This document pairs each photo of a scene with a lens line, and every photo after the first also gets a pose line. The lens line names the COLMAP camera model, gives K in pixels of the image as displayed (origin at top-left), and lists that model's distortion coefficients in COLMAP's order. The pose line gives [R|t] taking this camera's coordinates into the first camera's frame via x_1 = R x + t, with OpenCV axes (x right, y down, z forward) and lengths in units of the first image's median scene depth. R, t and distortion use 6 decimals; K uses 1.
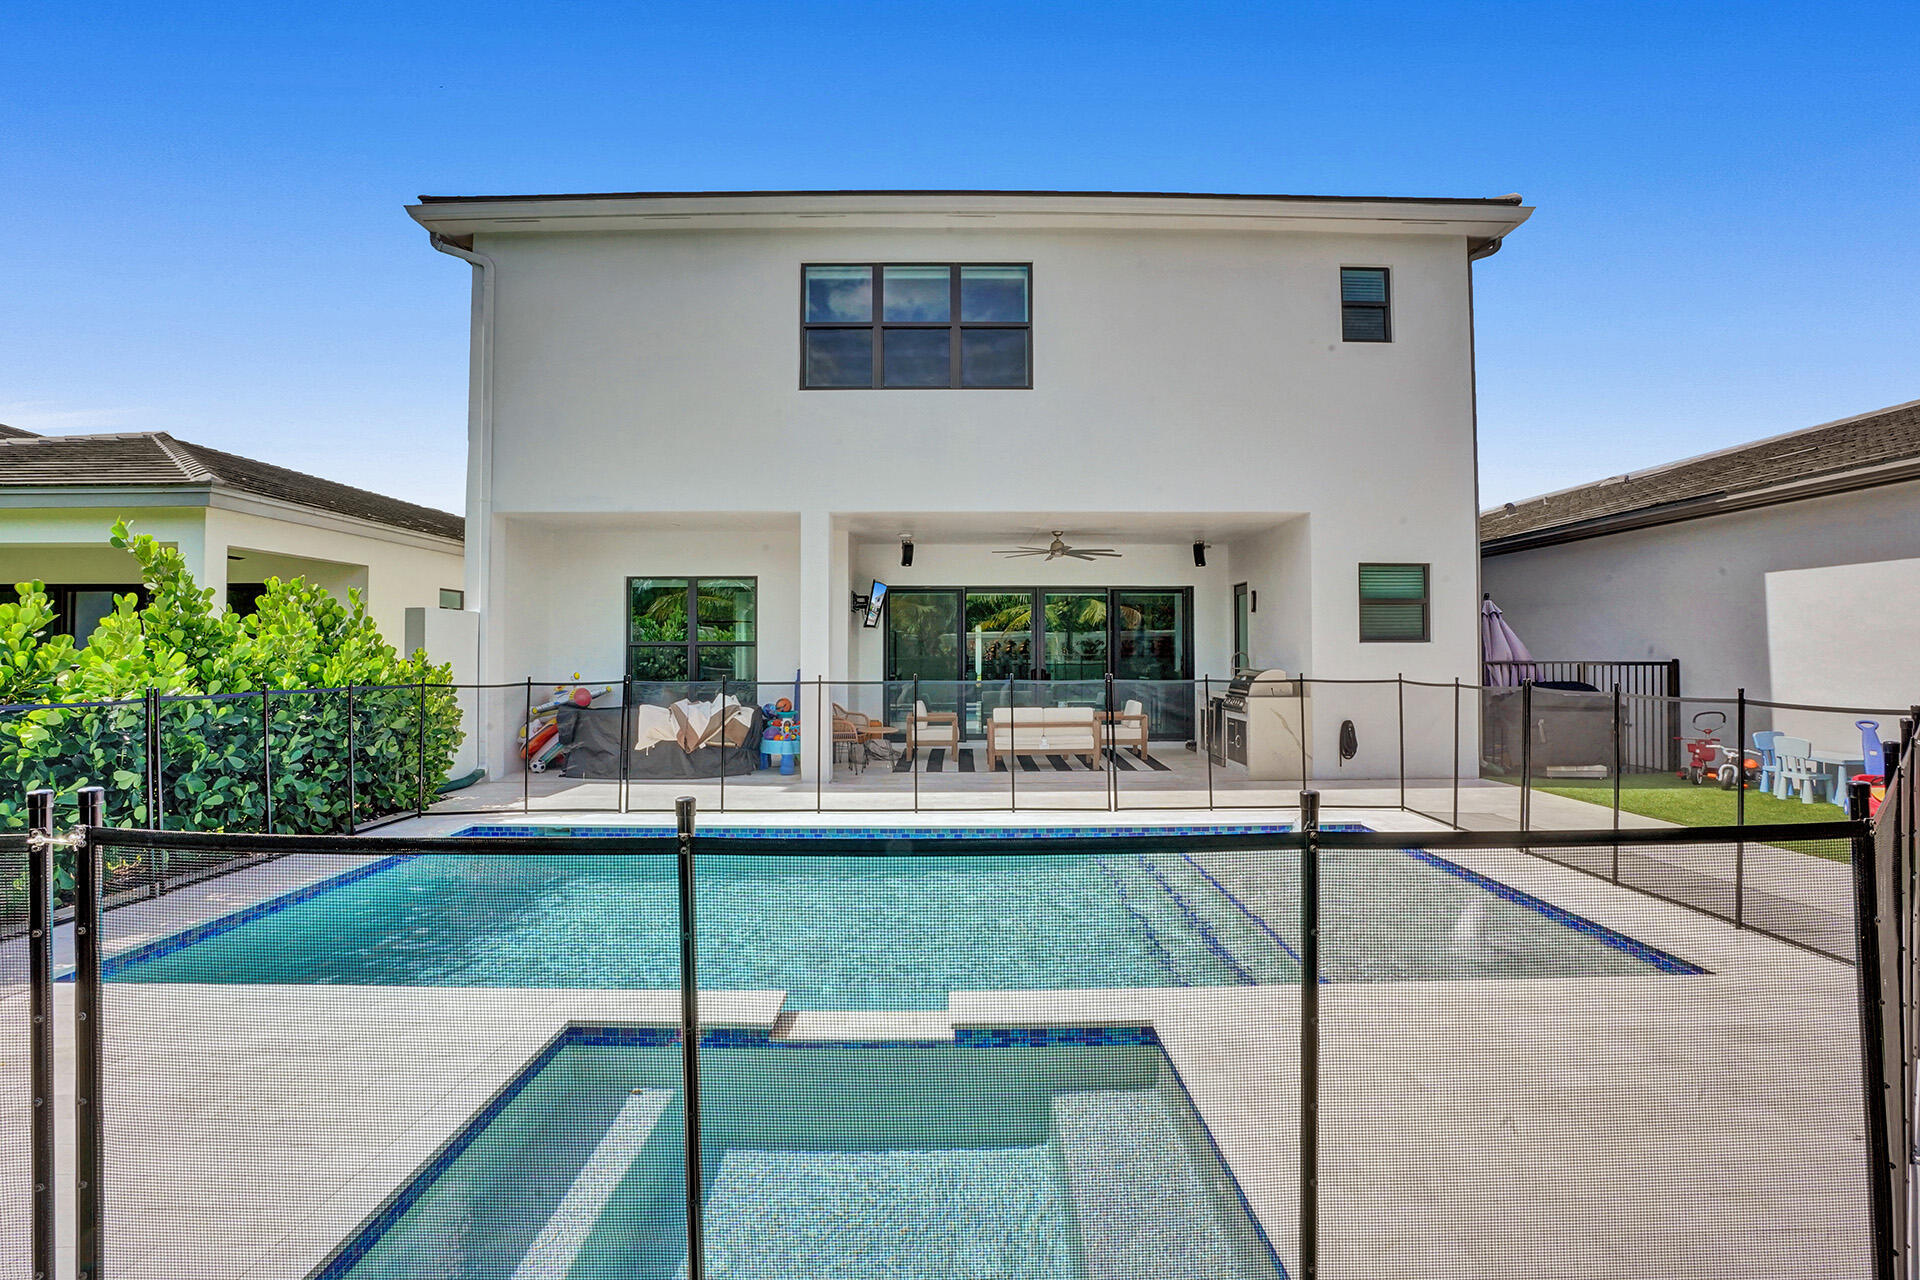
lens RADIAL K [[899.4, 0, 960.0], [0, 899.4, 640.0], [0, 0, 1]] dist [-0.037729, 0.014401]
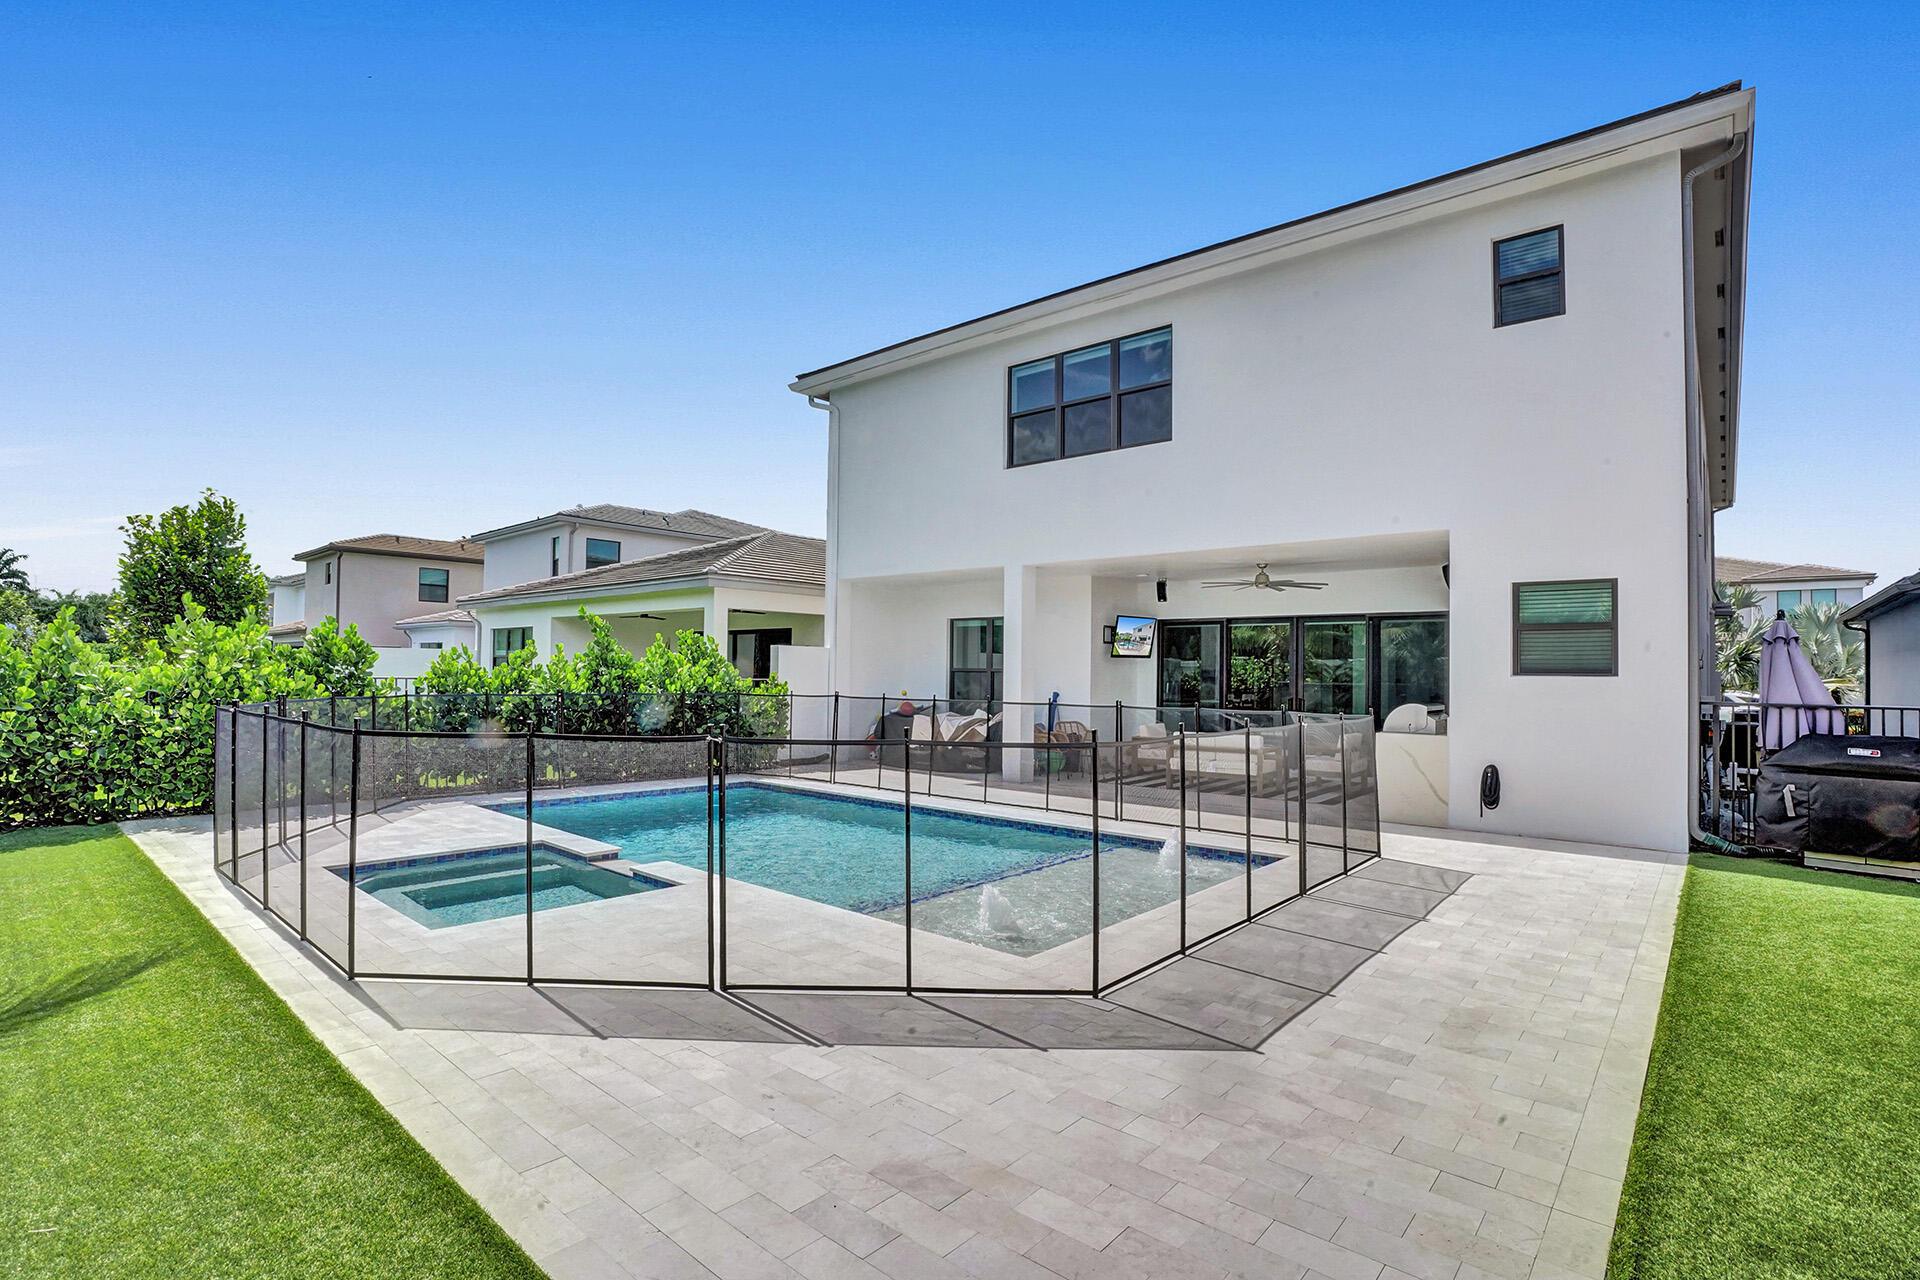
lens RADIAL K [[880.9, 0, 958.4], [0, 880.9, 658.4], [0, 0, 1]] dist [-0.000162, 0.000427]
pose [[0.769519, 0.000412, -0.638624, 0.562005], [-0.007756, 0.999932, -0.008701, -0.001974], [0.638577, 0.011649, 0.769470, 0.009727]]
